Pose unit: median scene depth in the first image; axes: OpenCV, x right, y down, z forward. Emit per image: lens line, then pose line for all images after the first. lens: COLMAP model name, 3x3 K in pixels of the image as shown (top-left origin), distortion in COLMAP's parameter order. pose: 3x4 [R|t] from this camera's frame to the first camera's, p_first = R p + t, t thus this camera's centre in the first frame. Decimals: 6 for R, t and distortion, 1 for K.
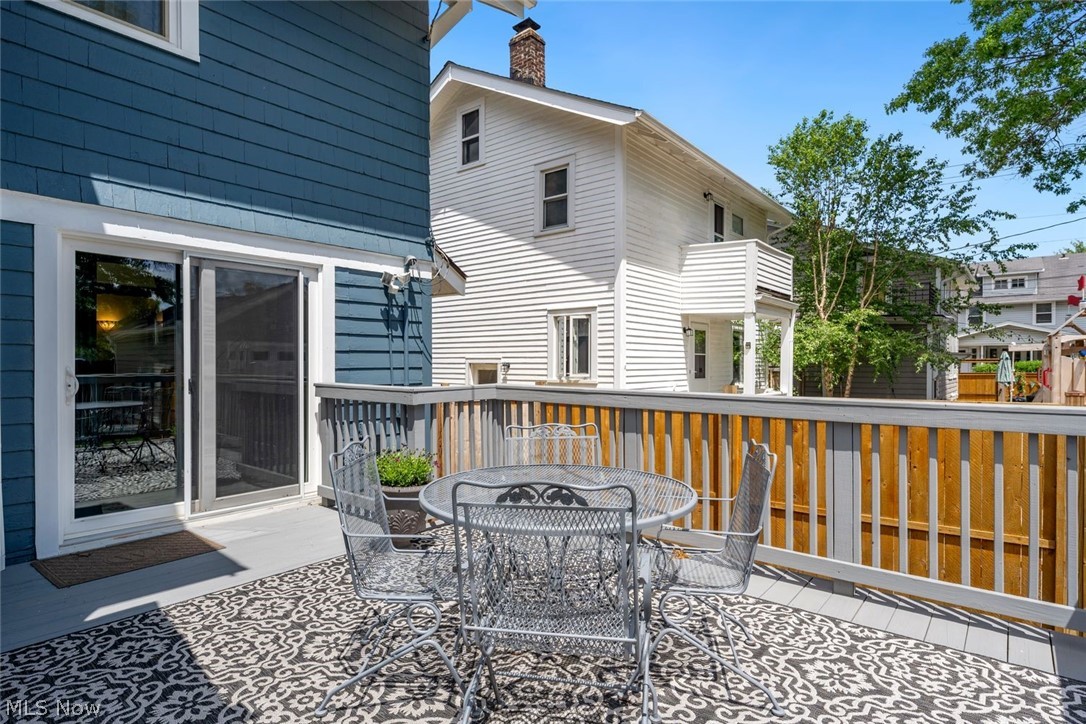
lens RADIAL K [[577.8, 0, 543.0], [0, 577.8, 362.0], [0, 0, 1]] dist [0.009762, 0.000082]
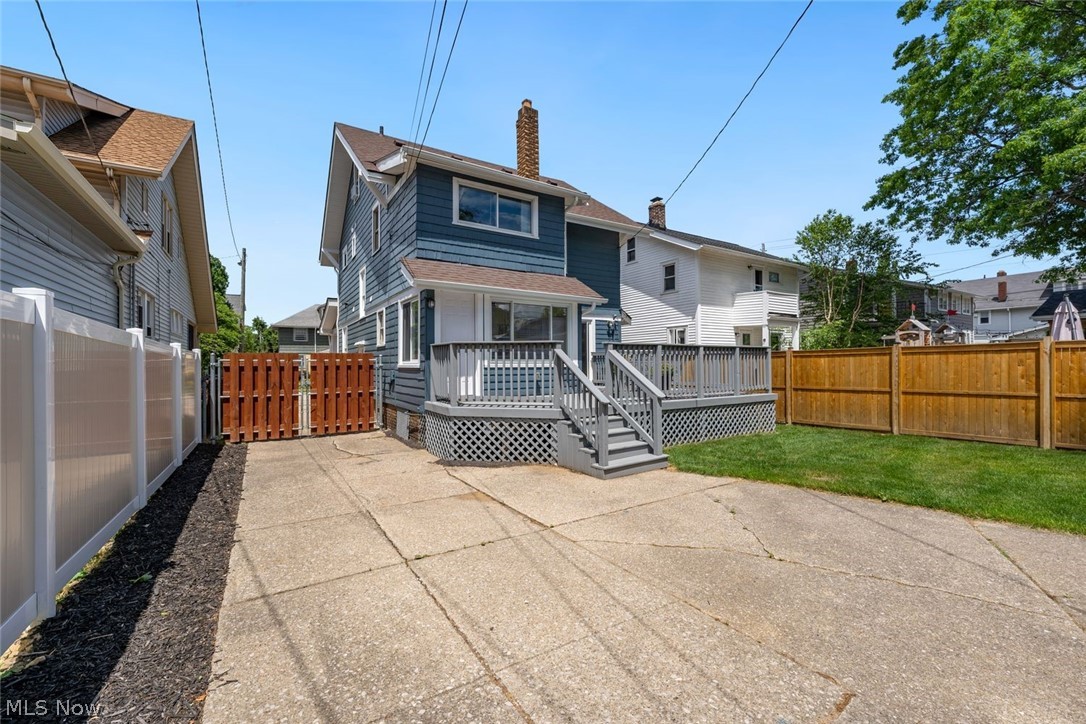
lens RADIAL K [[443.2, 0, 543.0], [0, 443.2, 362.0], [0, 0, 1]] dist [-0.002788, -0.000120]
pose [[0.949271, -0.011443, -0.314252, 0.196088], [0.010941, 0.999934, -0.003362, 0.103517], [0.314270, -0.000247, 0.949334, -1.727914]]
